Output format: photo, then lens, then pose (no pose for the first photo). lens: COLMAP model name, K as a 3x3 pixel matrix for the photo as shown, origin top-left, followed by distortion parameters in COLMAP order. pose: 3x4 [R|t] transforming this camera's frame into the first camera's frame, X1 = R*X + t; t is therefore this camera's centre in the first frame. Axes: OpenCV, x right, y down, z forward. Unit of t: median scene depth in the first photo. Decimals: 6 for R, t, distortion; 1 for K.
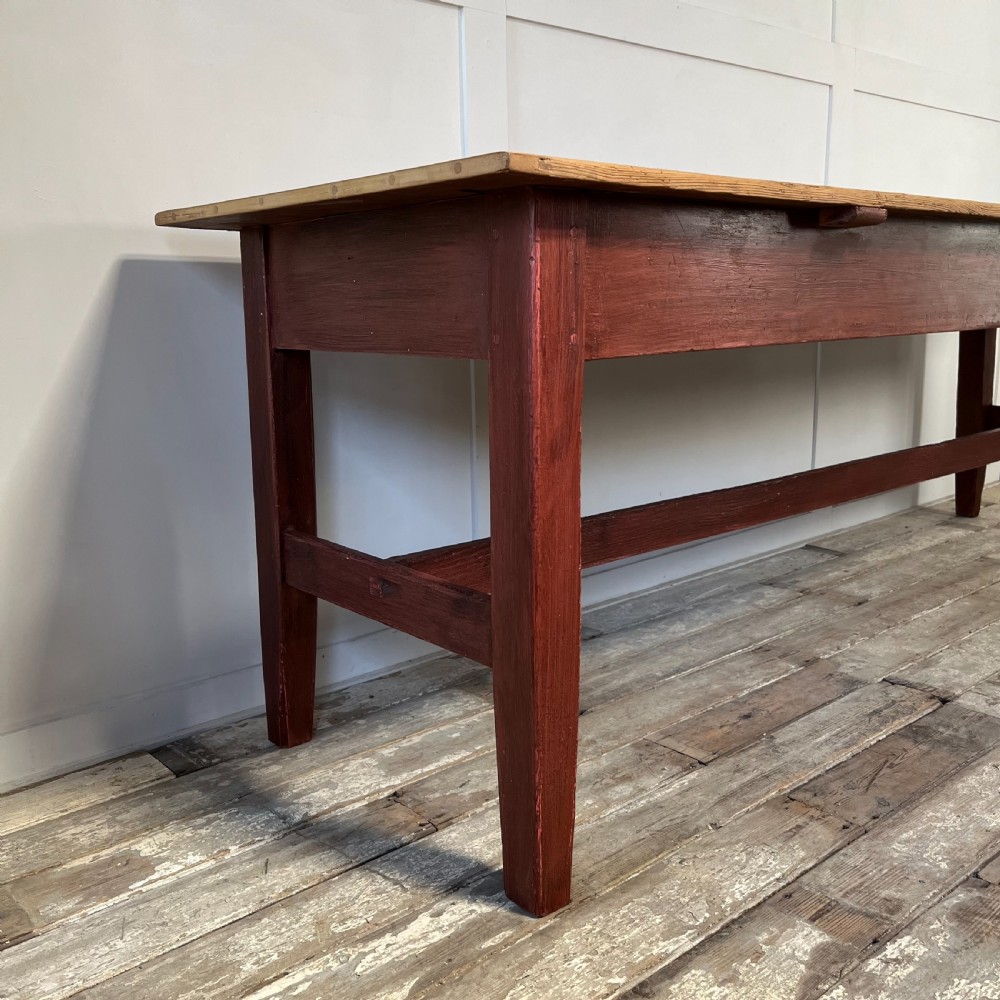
lens RADIAL K [[1018.3, 0, 498.1], [0, 1018.3, 502.8], [0, 0, 1]] dist [0.038316, -0.037585]
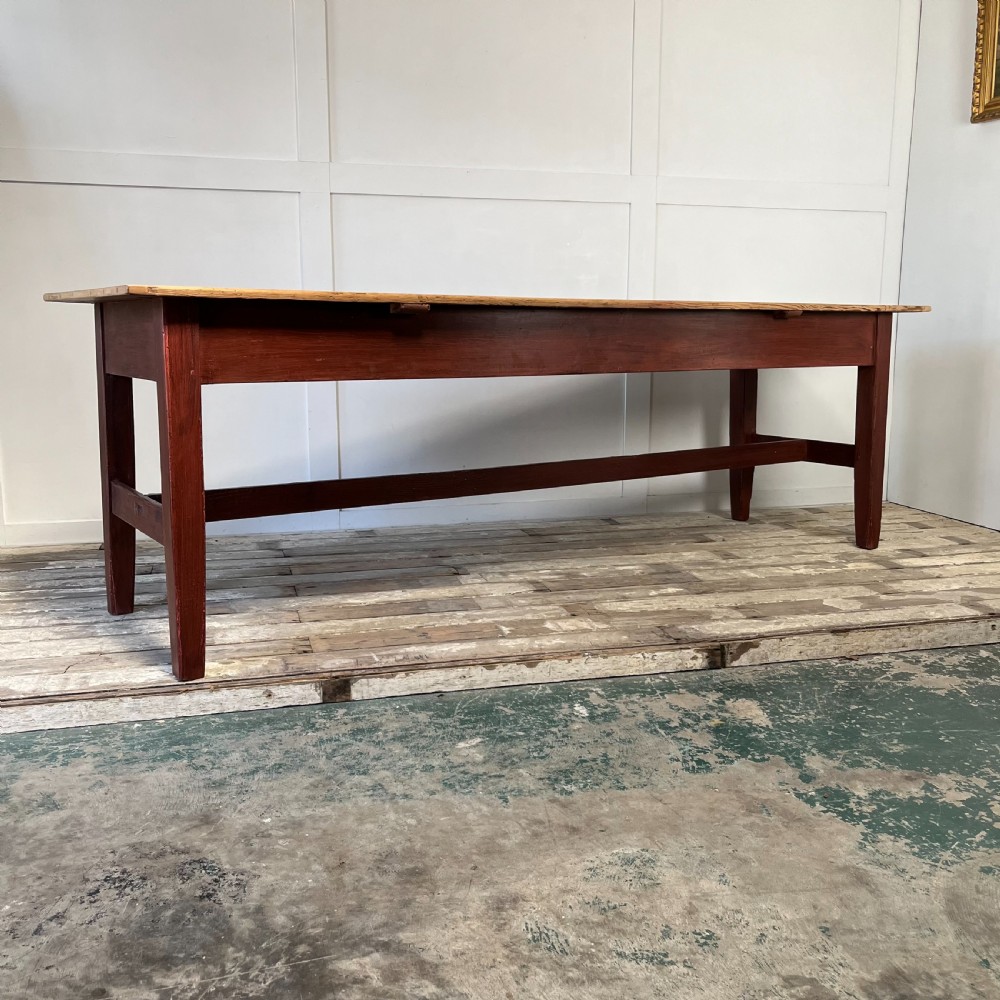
lens RADIAL K [[1018.3, 0, 498.1], [0, 1018.3, 502.8], [0, 0, 1]] dist [0.038316, -0.037585]
pose [[0.895779, 0.095540, -0.434110, 1.512459], [-0.105950, 0.994371, 0.000219, 0.072019], [0.431688, 0.045798, 0.900860, -0.688162]]
